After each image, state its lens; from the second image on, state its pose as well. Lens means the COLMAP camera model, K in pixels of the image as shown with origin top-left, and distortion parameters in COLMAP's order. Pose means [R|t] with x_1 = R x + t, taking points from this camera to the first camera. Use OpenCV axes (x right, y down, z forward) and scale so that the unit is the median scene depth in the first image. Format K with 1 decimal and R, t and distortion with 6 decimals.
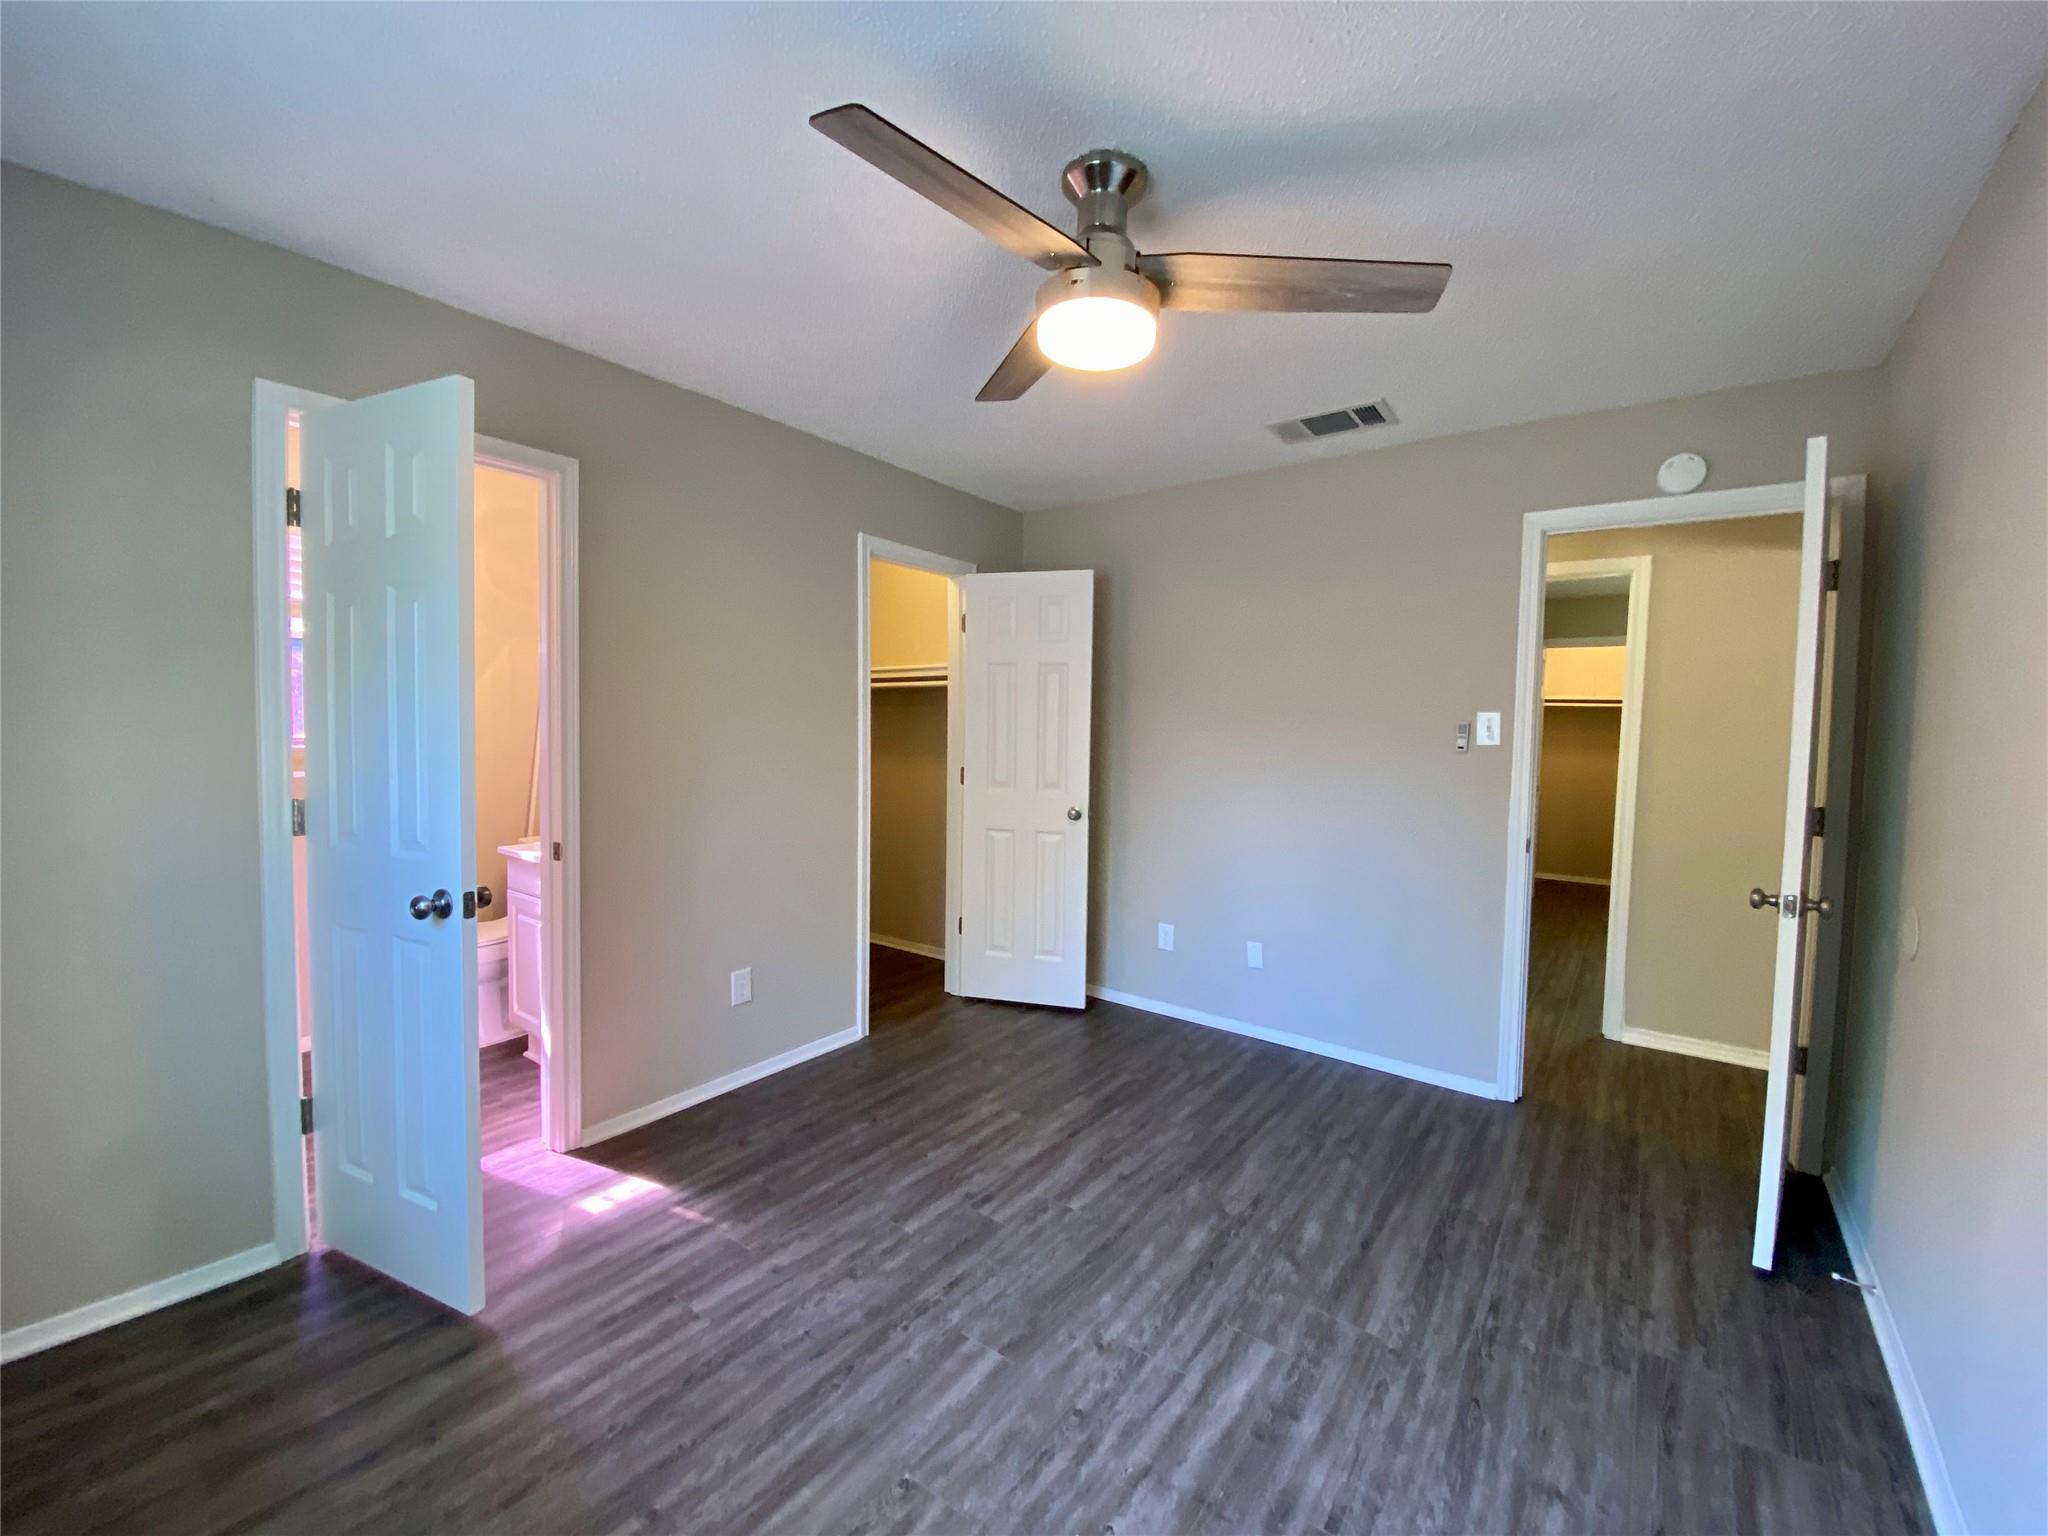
lens RADIAL K [[835.8, 0, 1030.0], [0, 835.8, 765.2], [0, 0, 1]] dist [-0.003785, -0.009133]
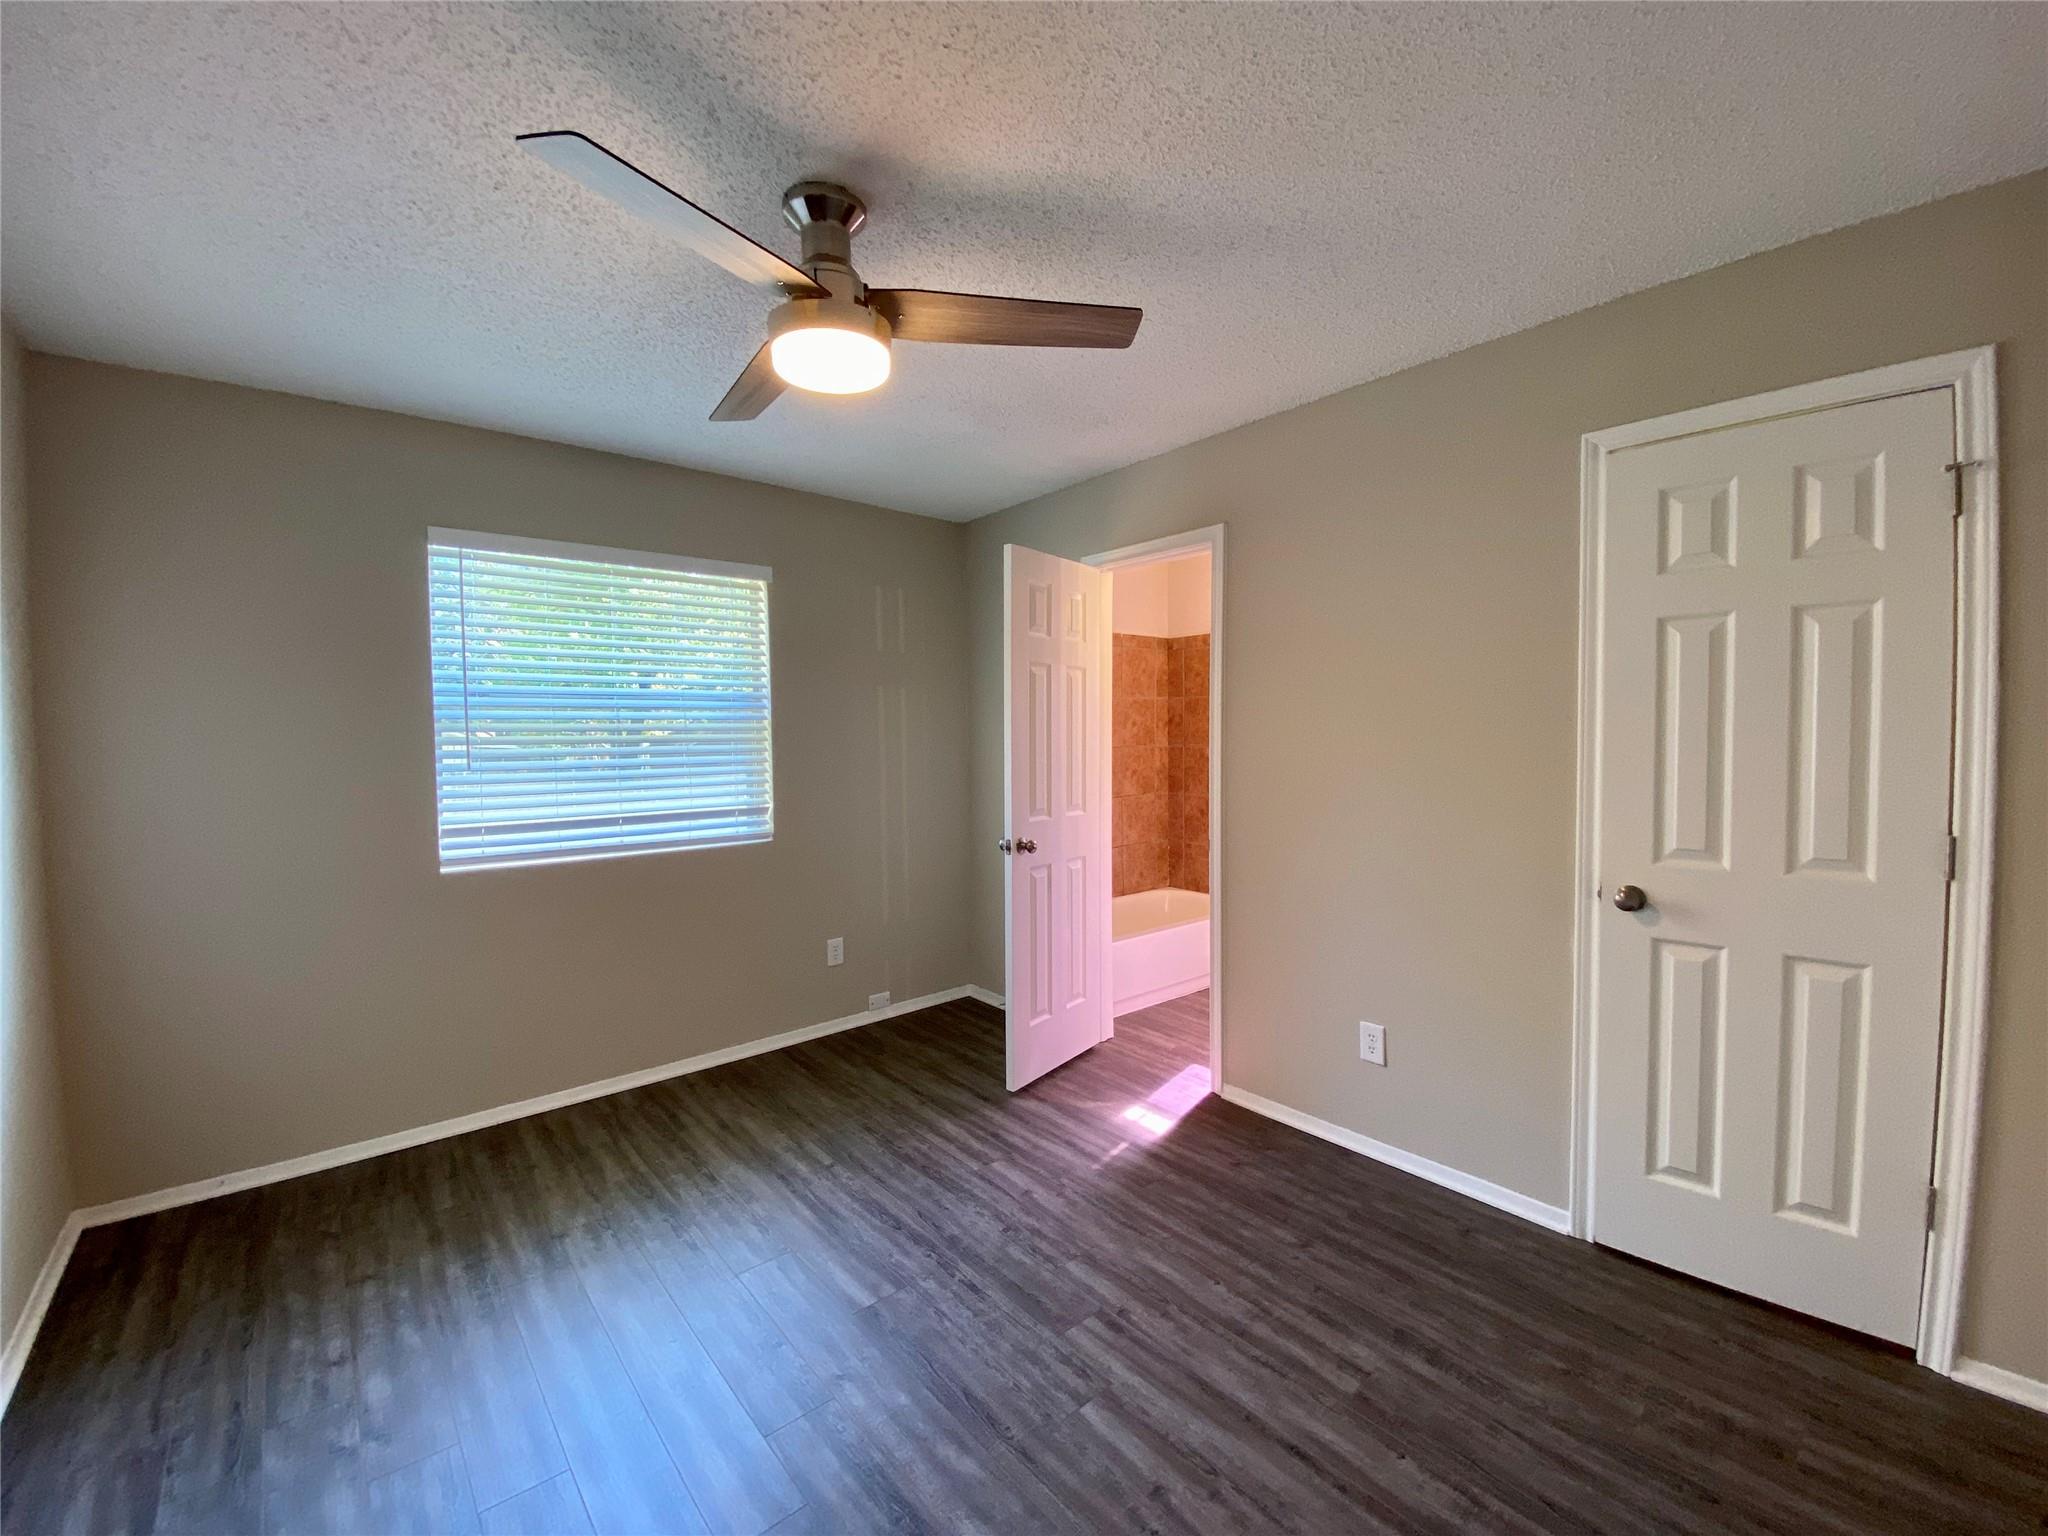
lens RADIAL K [[835.8, 0, 1029.9], [0, 835.8, 754.0], [0, 0, 1]] dist [-0.003785, -0.009133]
pose [[-0.212410, 0.021347, -0.976947, 0.766147], [-0.055188, 0.997904, 0.033804, -0.062384], [0.975621, 0.061096, -0.210787, 1.081811]]
